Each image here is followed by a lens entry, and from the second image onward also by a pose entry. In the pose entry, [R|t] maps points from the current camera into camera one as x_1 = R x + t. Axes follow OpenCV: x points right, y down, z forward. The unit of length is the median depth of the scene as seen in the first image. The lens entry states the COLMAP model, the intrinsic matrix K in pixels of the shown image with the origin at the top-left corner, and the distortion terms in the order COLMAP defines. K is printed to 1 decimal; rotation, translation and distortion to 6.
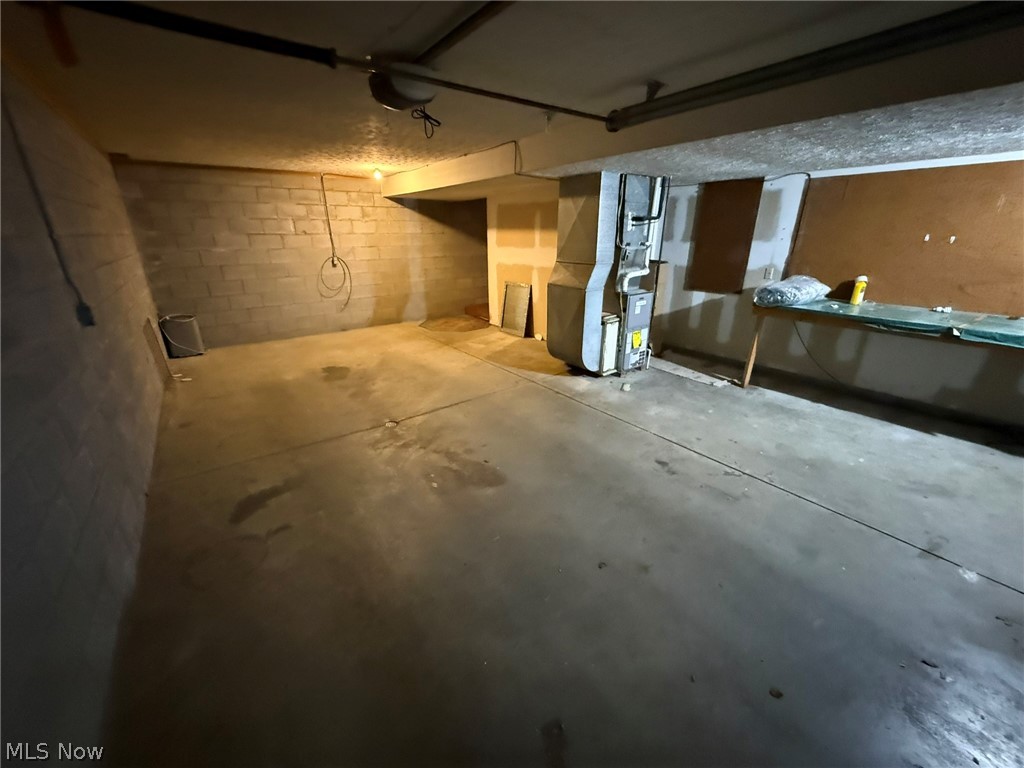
lens RADIAL K [[407.8, 0, 510.8], [0, 407.8, 383.9], [0, 0, 1]] dist [0.001628, 0.000383]
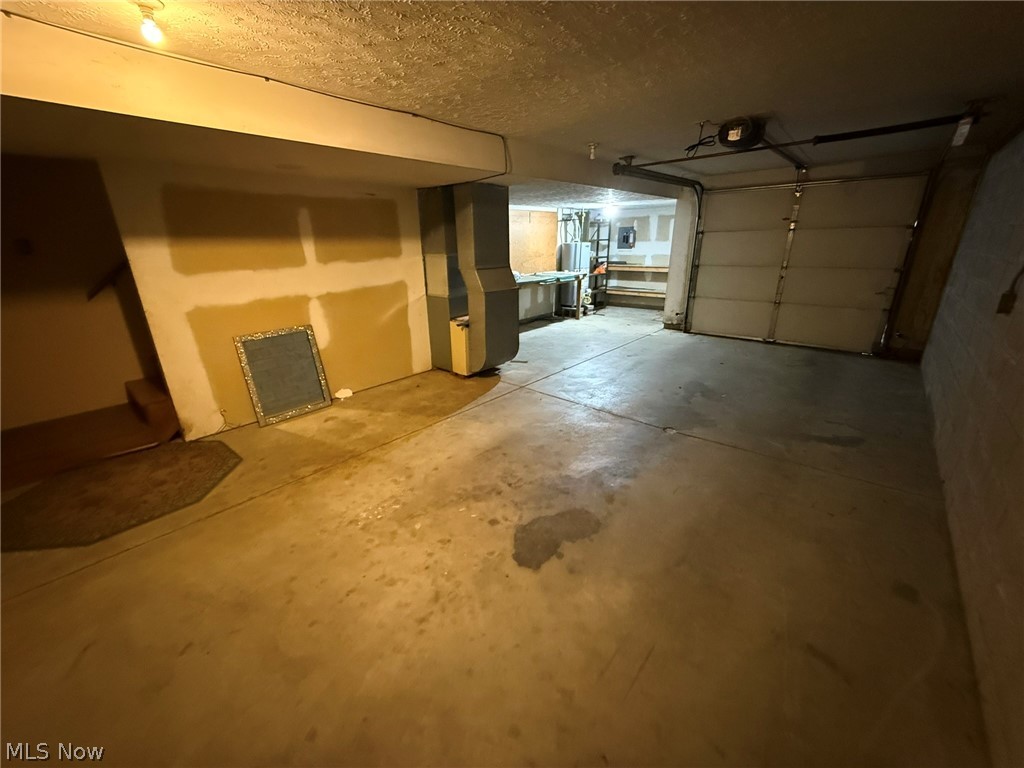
lens RADIAL K [[407.8, 0, 511.0], [0, 407.8, 384.1], [0, 0, 1]] dist [0.001628, 0.000383]
pose [[-0.201168, -0.320189, 0.925748, -0.782548], [0.362810, 0.853500, 0.374041, -0.358659], [-0.909890, 0.411116, -0.055529, 0.982459]]
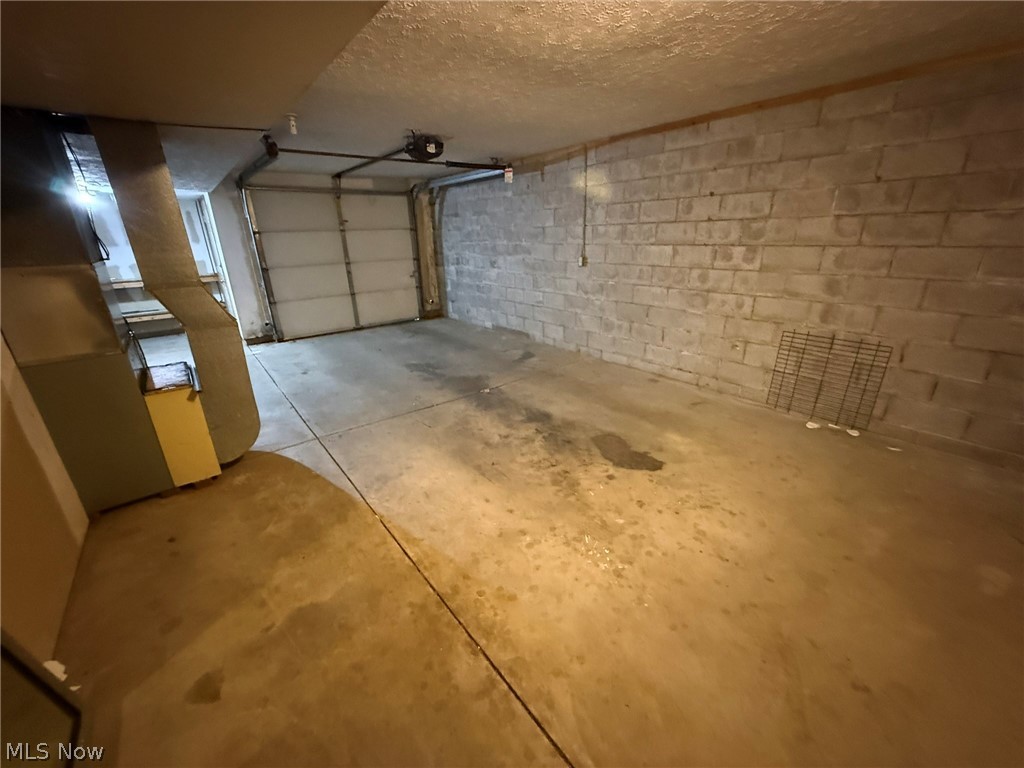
lens RADIAL K [[407.8, 0, 510.1], [0, 407.8, 385.0], [0, 0, 1]] dist [0.001628, 0.000383]
pose [[-0.999108, 0.037865, -0.018711, -0.249985], [0.016206, 0.752800, 0.658050, -0.494776], [0.039003, 0.657159, -0.752742, 1.359723]]
